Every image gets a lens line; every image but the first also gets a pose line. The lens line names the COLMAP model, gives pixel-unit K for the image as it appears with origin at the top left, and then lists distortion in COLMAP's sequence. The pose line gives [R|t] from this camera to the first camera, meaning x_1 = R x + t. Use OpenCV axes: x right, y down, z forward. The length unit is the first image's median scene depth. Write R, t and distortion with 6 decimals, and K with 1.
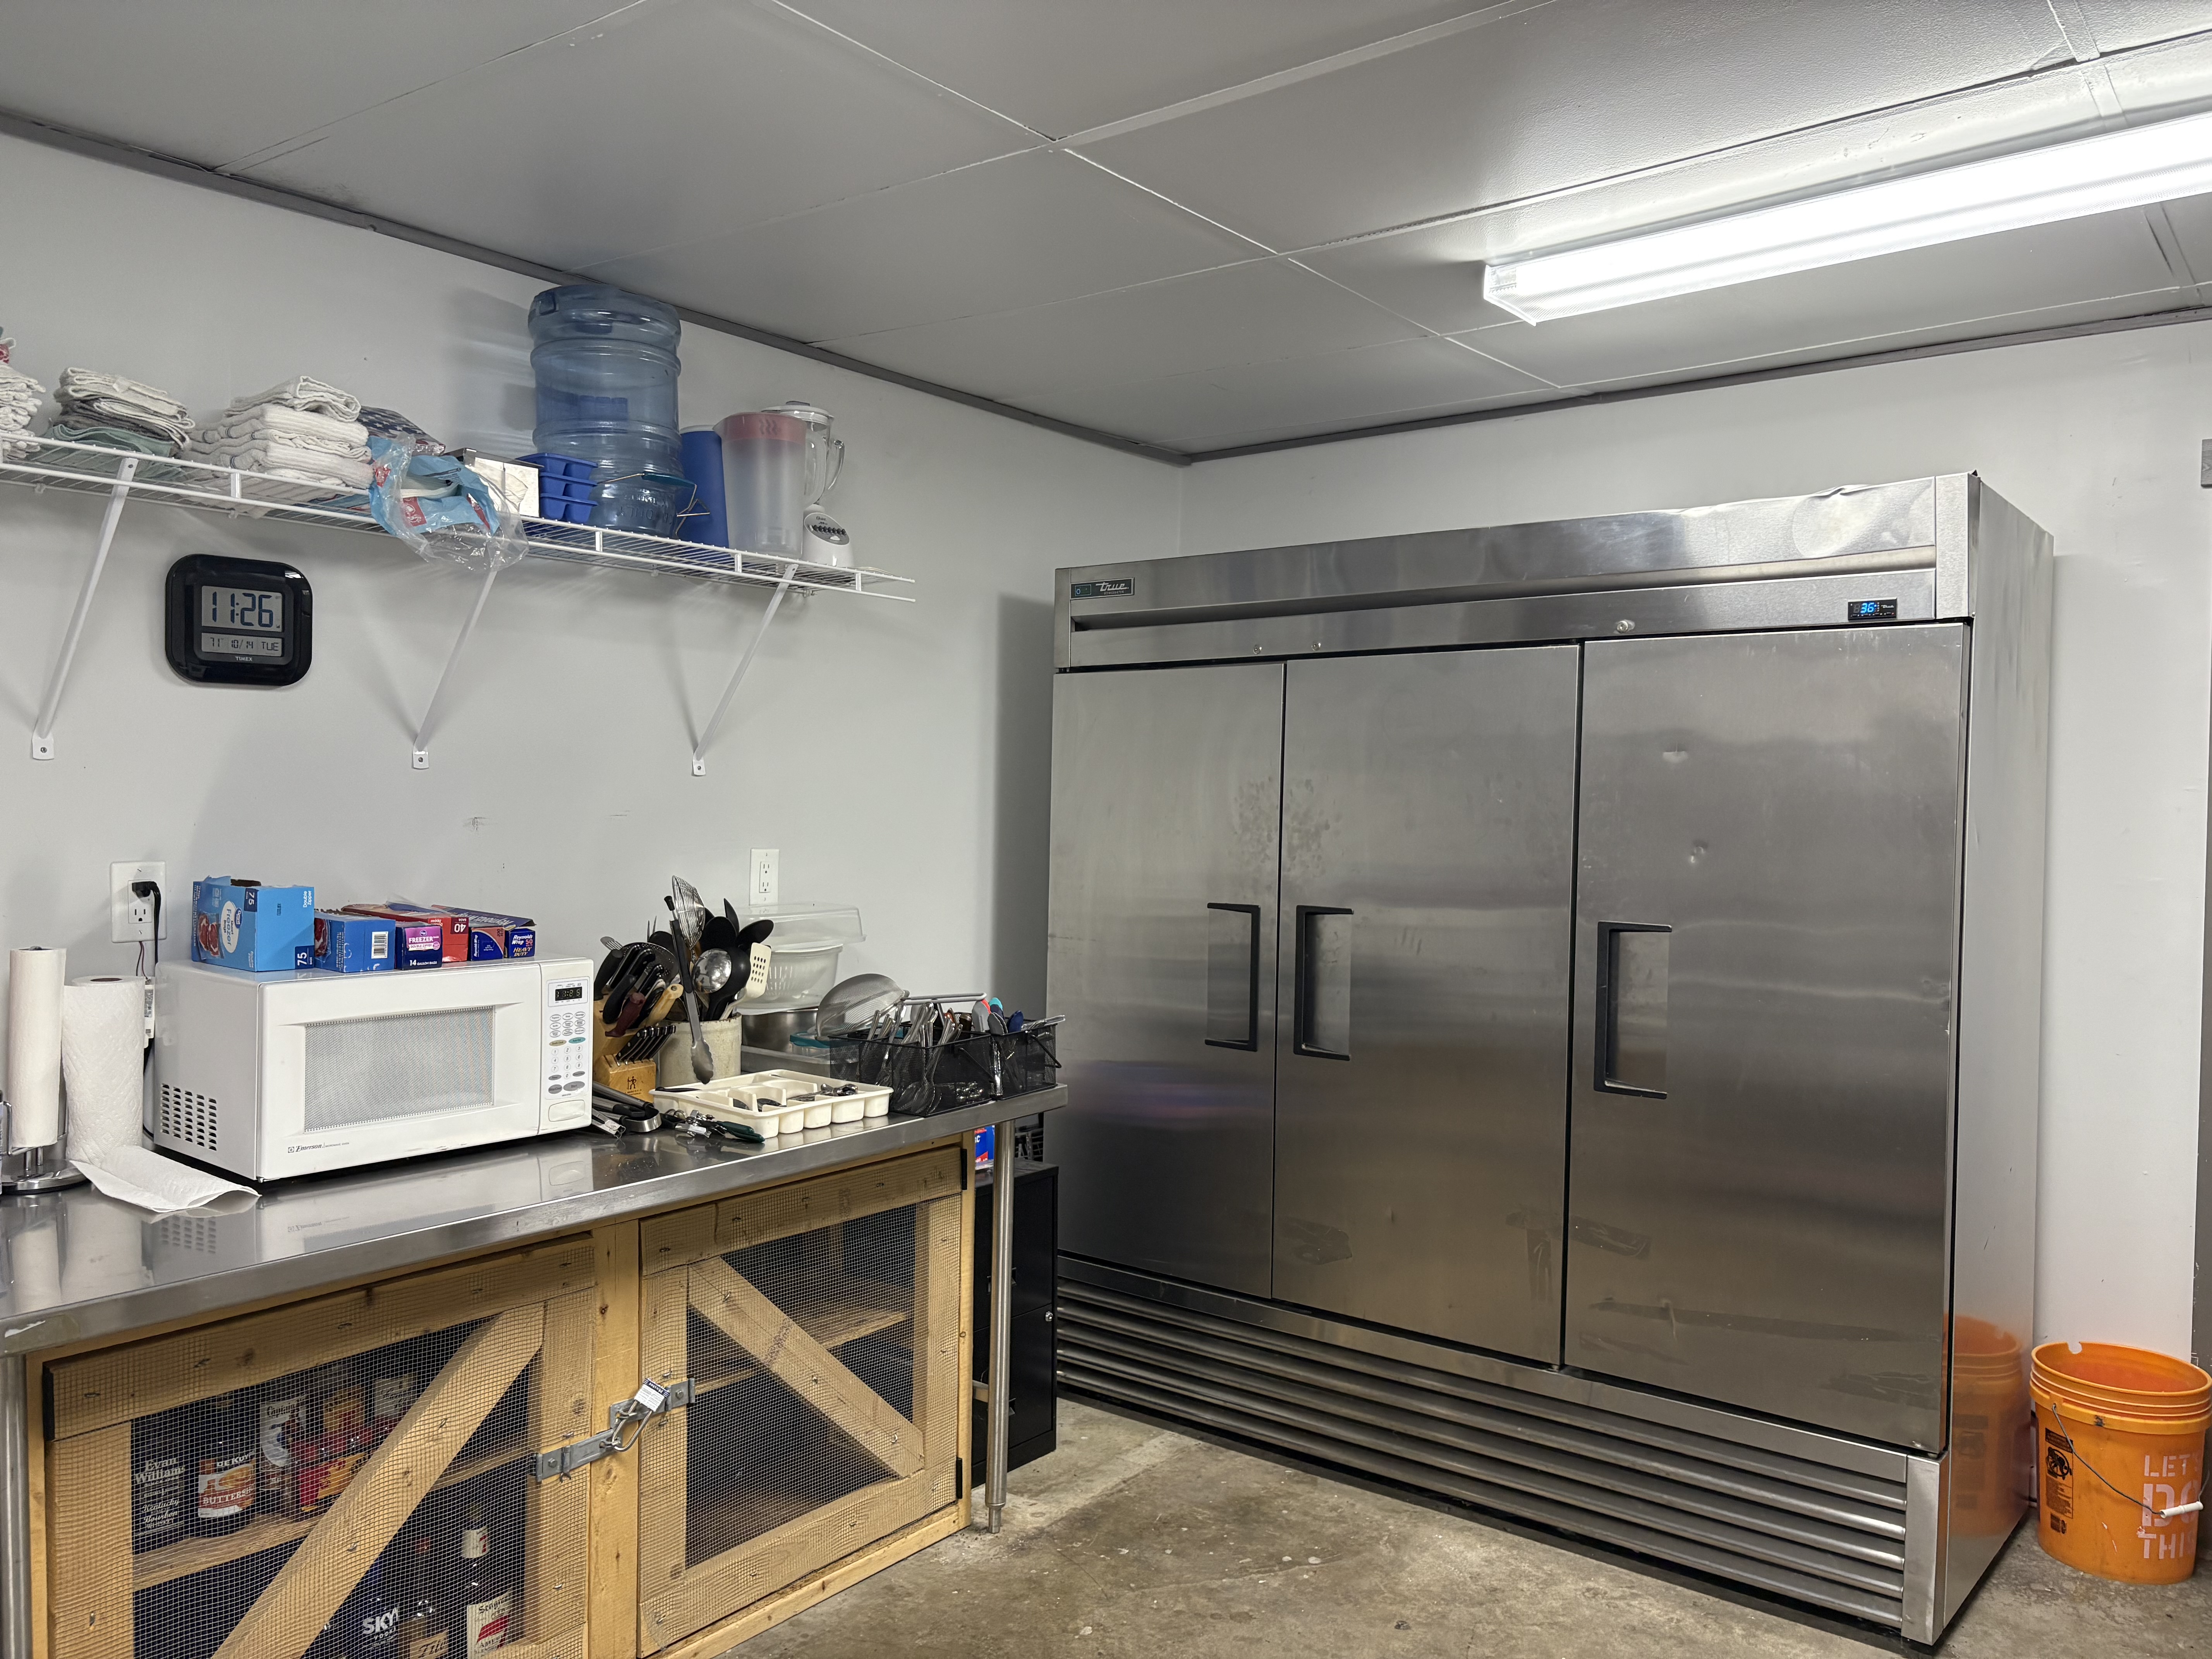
lens RADIAL K [[1636.1, 0, 1118.2], [0, 1636.1, 822.8], [0, 0, 1]] dist [-0.027623, -0.003047]
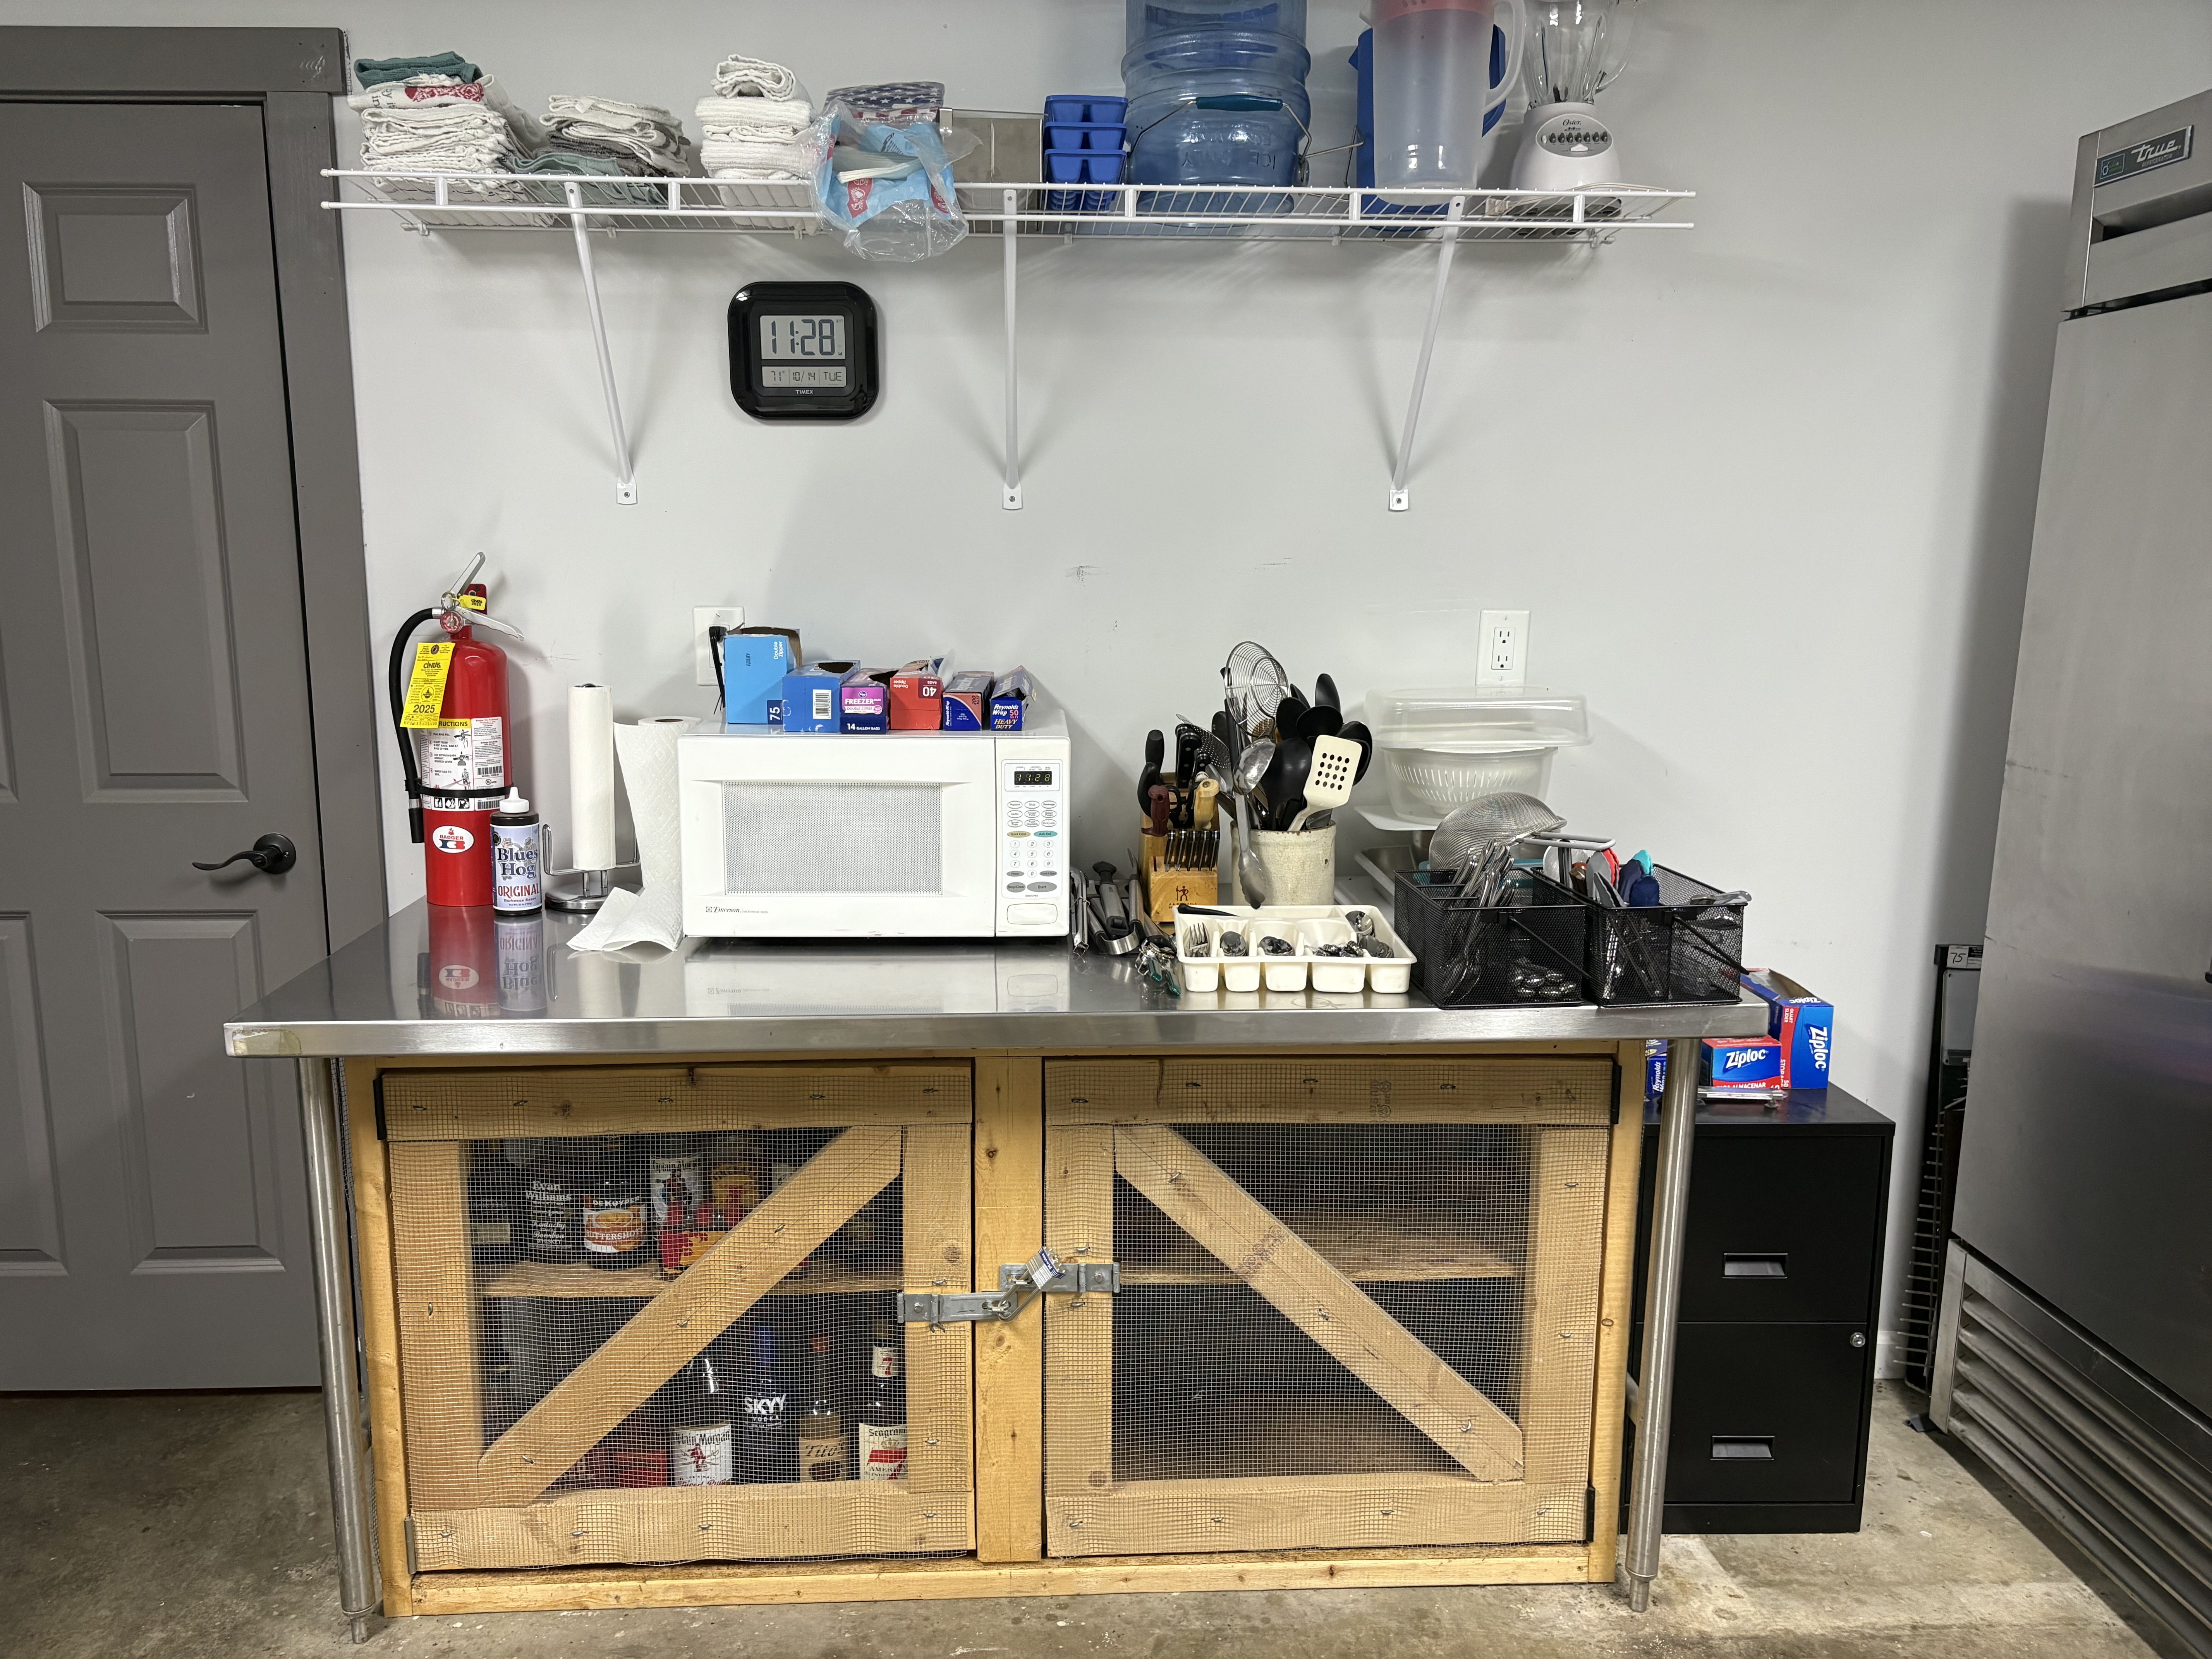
lens RADIAL K [[1679.8, 0, 1046.7], [0, 1679.8, 844.0], [0, 0, 1]] dist [0.015611, -0.006054]
pose [[0.634153, 0.129871, -0.762222, 0.327888], [-0.009360, 0.987010, 0.160384, 0.000355], [0.773151, -0.094573, 0.627132, 0.464755]]
